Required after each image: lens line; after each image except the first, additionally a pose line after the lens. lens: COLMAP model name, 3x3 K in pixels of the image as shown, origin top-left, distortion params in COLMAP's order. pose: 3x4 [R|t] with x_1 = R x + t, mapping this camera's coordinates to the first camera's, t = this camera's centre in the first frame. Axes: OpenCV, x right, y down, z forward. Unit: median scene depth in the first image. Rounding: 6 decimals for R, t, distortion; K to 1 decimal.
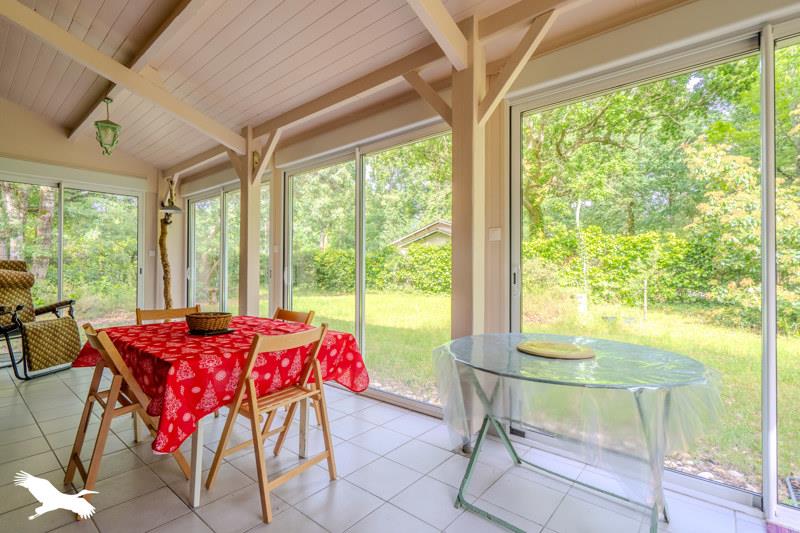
lens RADIAL K [[386.1, 0, 397.8], [0, 386.1, 266.4], [0, 0, 1]] dist [0.000625, 0.000134]
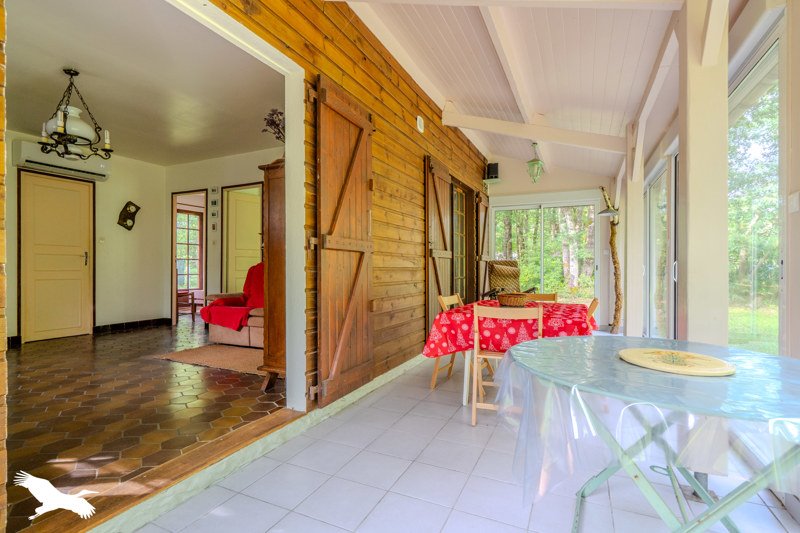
lens RADIAL K [[386.1, 0, 398.3], [0, 386.1, 268.3], [0, 0, 1]] dist [0.000625, 0.000134]
pose [[0.266063, -0.002567, -0.963952, 0.905461], [0.008045, 0.999968, -0.000443, 0.029190], [0.963922, -0.007637, 0.266075, 0.259810]]
